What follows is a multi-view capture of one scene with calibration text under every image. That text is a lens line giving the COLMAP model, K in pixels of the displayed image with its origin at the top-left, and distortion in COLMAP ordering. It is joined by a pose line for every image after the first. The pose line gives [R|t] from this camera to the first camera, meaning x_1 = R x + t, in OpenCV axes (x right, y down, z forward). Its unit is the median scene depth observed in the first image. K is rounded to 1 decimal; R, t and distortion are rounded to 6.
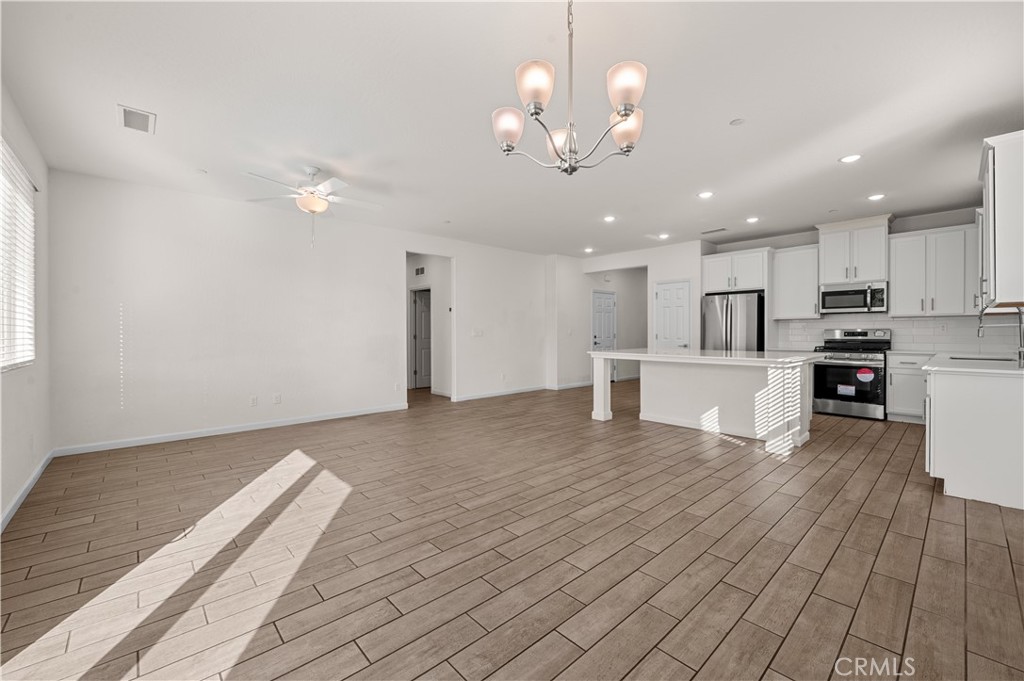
lens RADIAL K [[407.7, 0, 517.4], [0, 407.7, 338.1], [0, 0, 1]] dist [-0.009401, 0.000832]
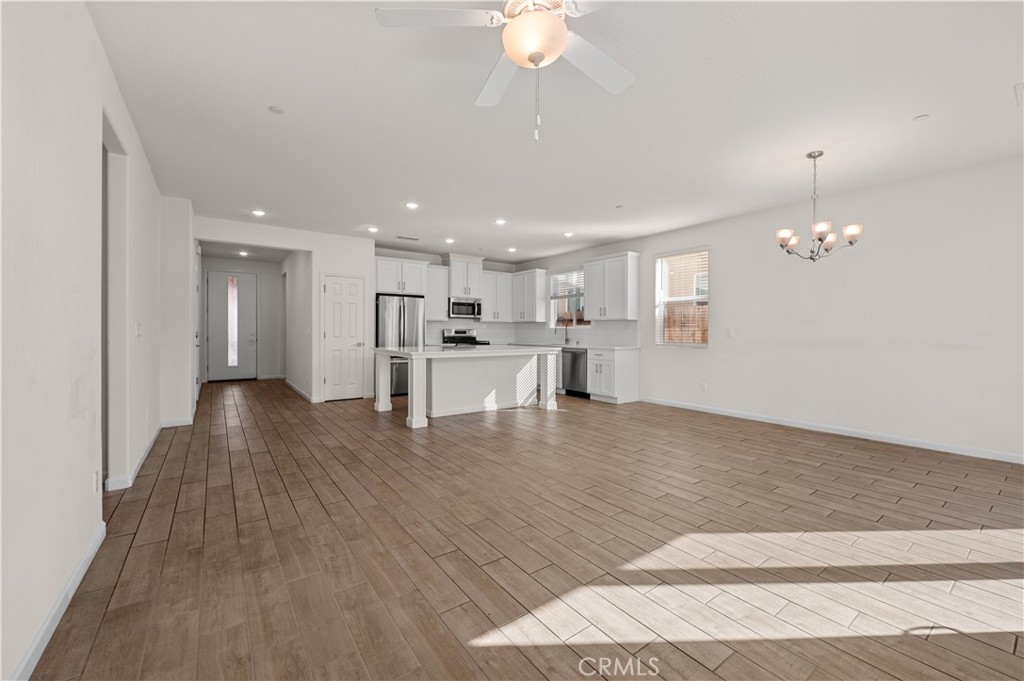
lens RADIAL K [[407.7, 0, 511.9], [0, 407.7, 333.8], [0, 0, 1]] dist [-0.009401, 0.000832]
pose [[0.137127, -0.002039, 0.990551, -0.645855], [0.008149, 0.999966, 0.000931, -0.005442], [-0.990520, 0.007945, 0.137139, 0.652549]]
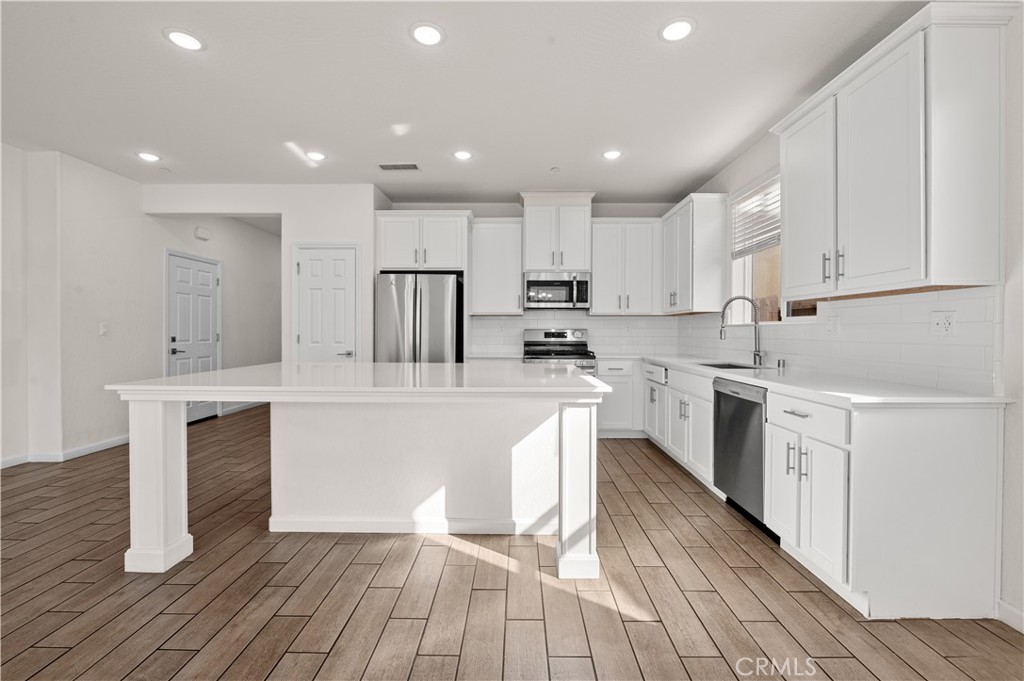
lens RADIAL K [[438.3, 0, 510.6], [0, 438.3, 333.4], [0, 0, 1]] dist [-0.002492, -0.001744]
pose [[0.690918, 0.003160, 0.722926, 0.137767], [0.004685, 0.999950, -0.008848, -0.006284], [-0.722918, 0.009500, 0.690869, 0.482228]]
